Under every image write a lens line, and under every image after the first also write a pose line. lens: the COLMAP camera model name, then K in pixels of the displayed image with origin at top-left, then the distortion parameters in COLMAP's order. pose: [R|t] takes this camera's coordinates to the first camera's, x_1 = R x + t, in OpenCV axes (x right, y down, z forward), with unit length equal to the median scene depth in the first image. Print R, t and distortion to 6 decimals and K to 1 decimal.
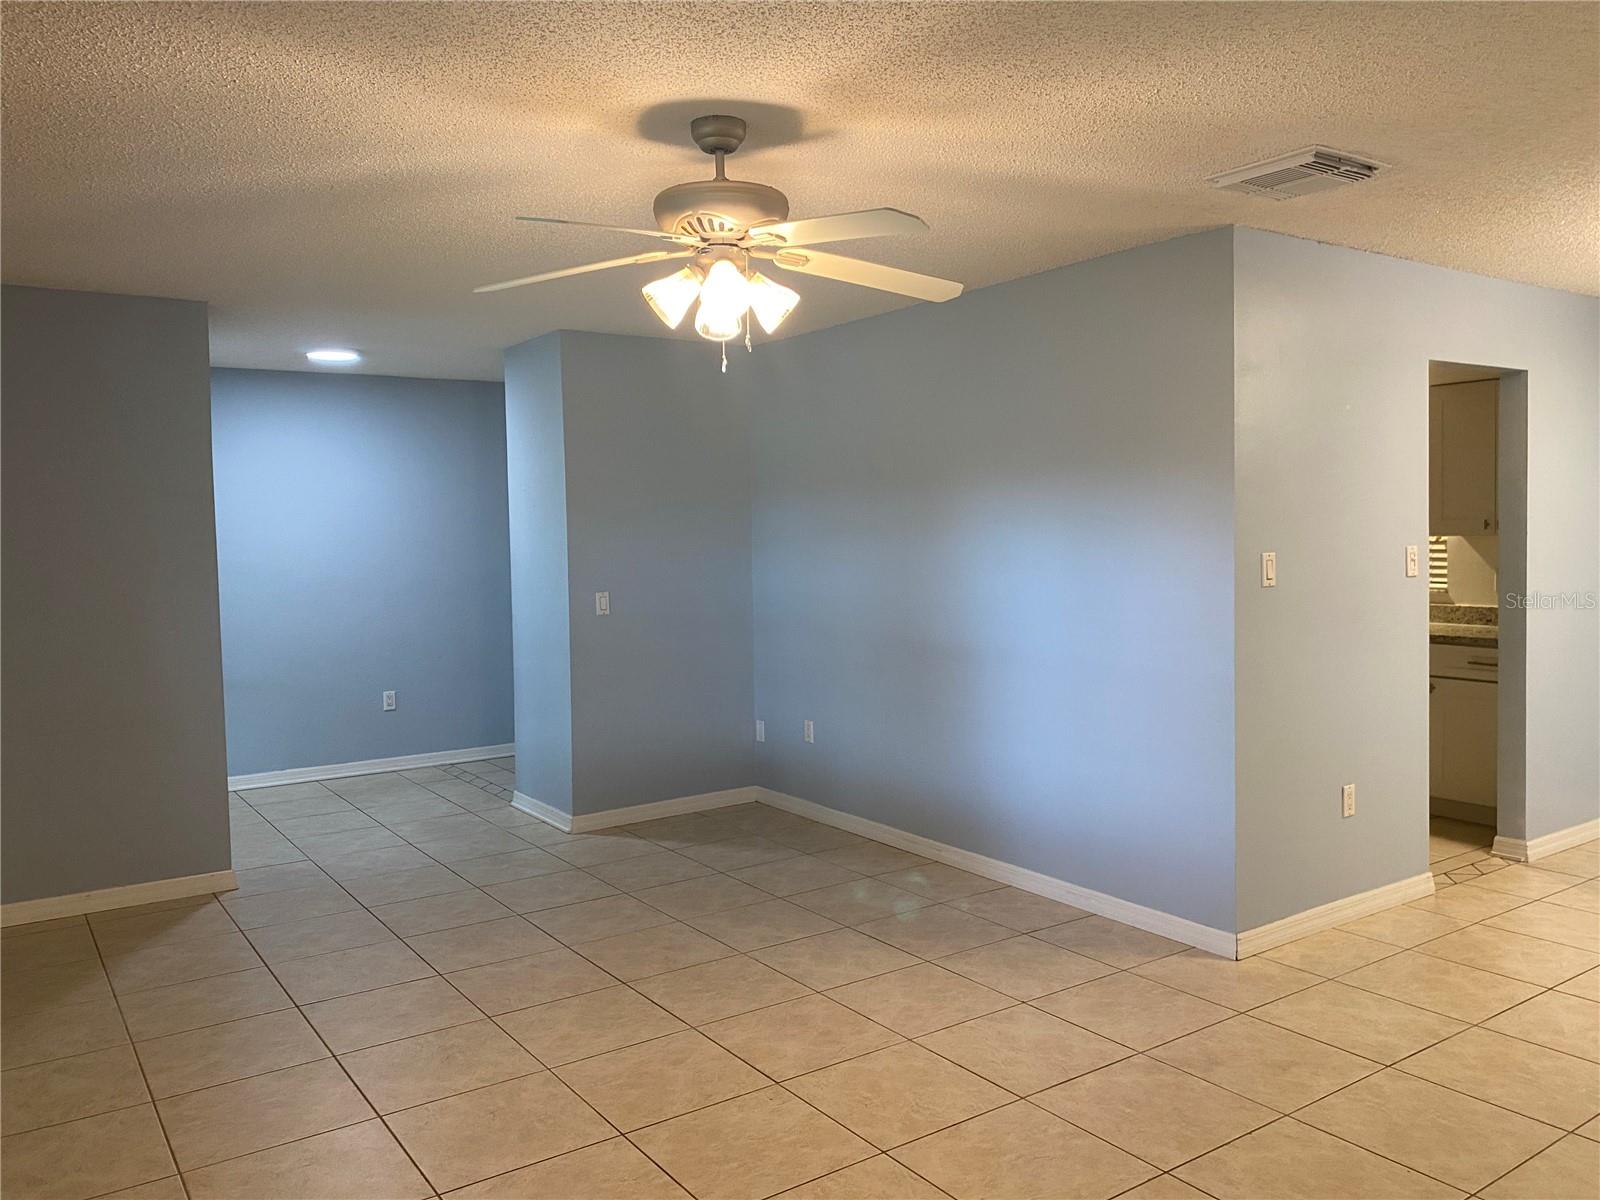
lens RADIAL K [[1226.6, 0, 813.7], [0, 1226.6, 593.3], [0, 0, 1]] dist [0.054121, -0.086680]
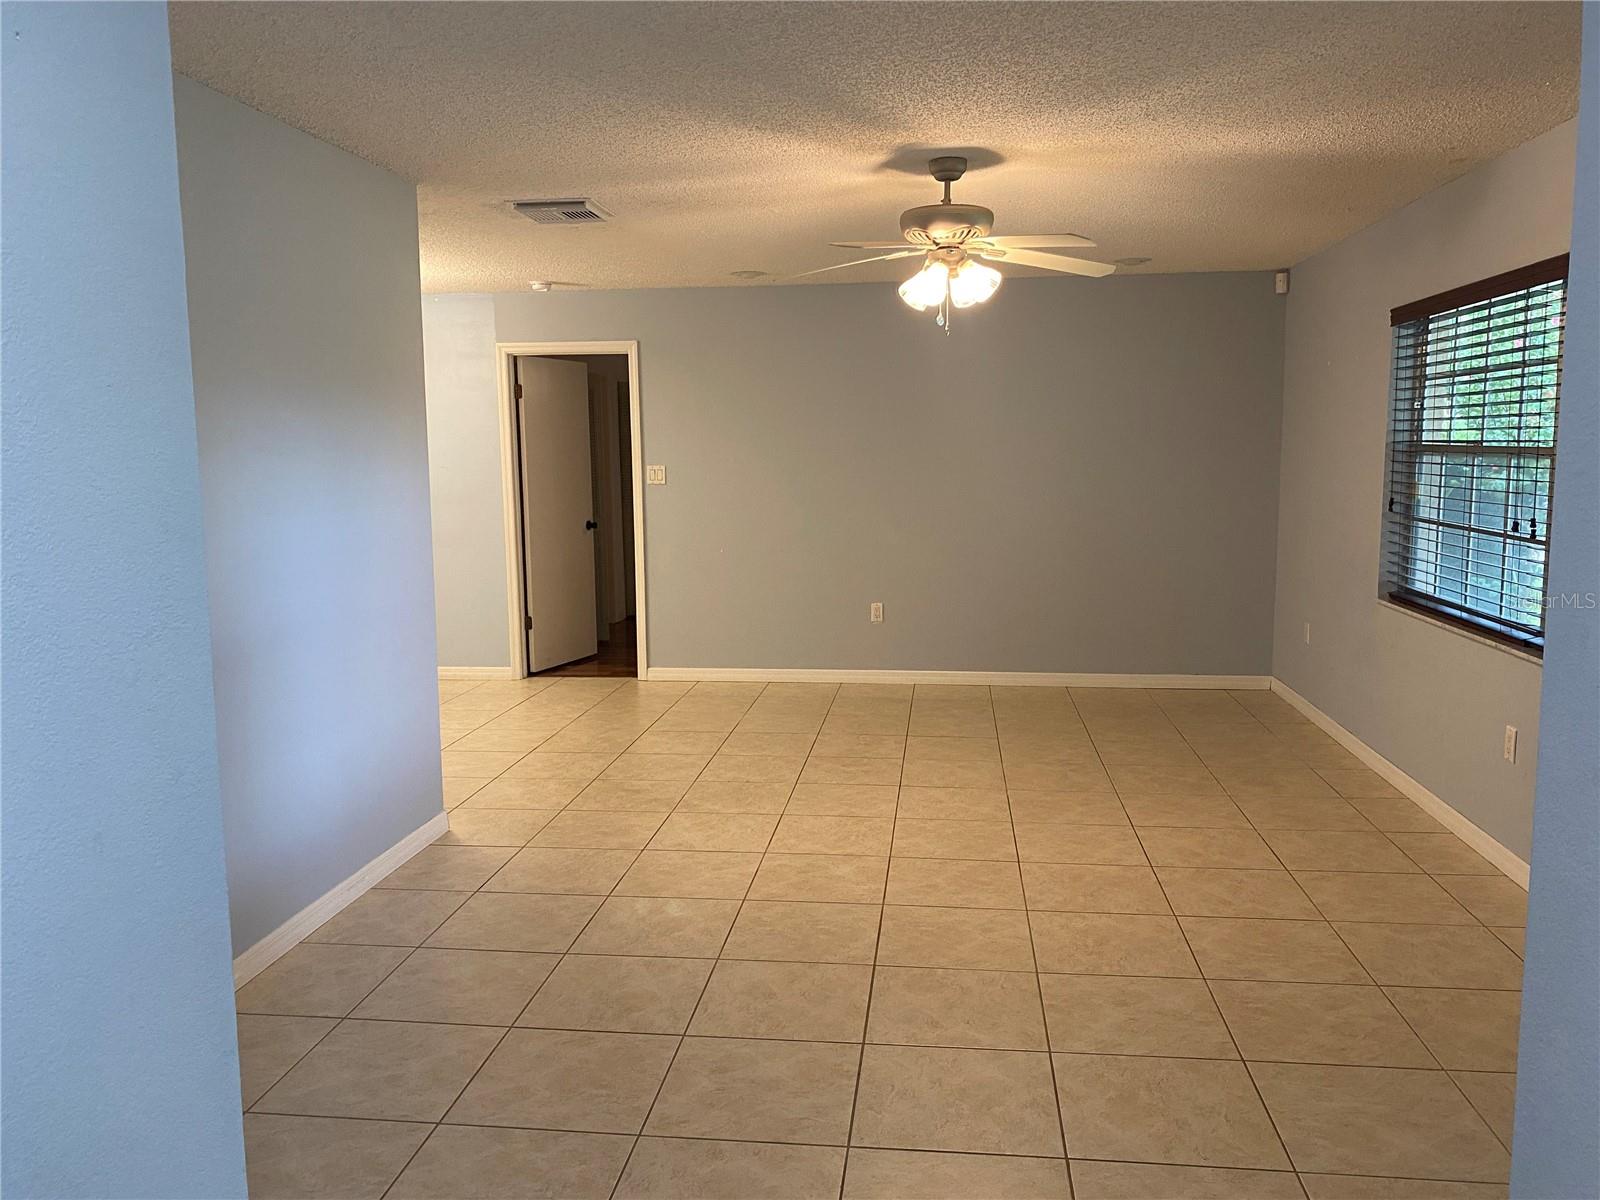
lens RADIAL K [[1220.9, 0, 790.3], [0, 1220.9, 599.3], [0, 0, 1]] dist [0.093338, -0.158527]
pose [[-0.735888, -0.057707, 0.674640, -0.669296], [0.064714, 0.985806, 0.154912, -0.076541], [-0.674004, 0.157657, -0.721708, 1.596140]]
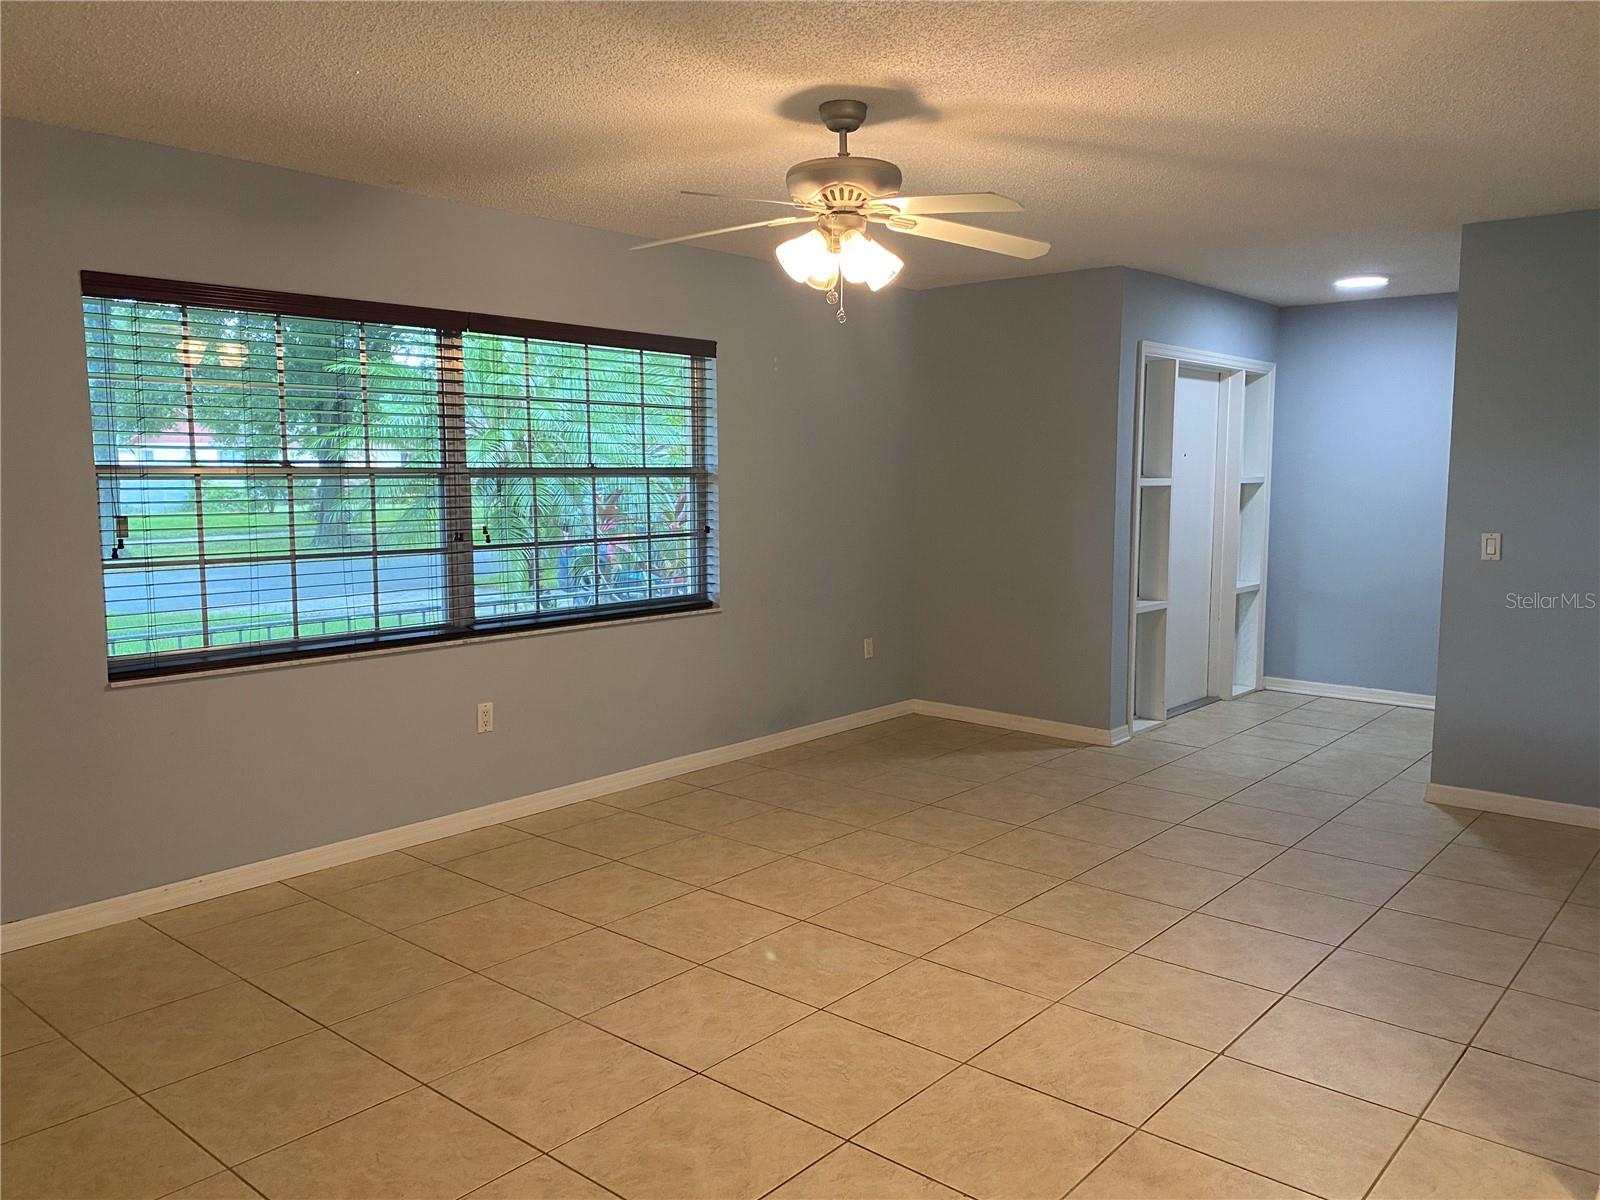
lens RADIAL K [[1226.6, 0, 813.7], [0, 1226.6, 593.3], [0, 0, 1]] dist [0.054121, -0.086680]
pose [[0.256410, 0.120244, -0.959060, 0.773352], [-0.062523, 0.992217, 0.107686, -0.032823], [0.964544, 0.032351, 0.261932, 0.486510]]
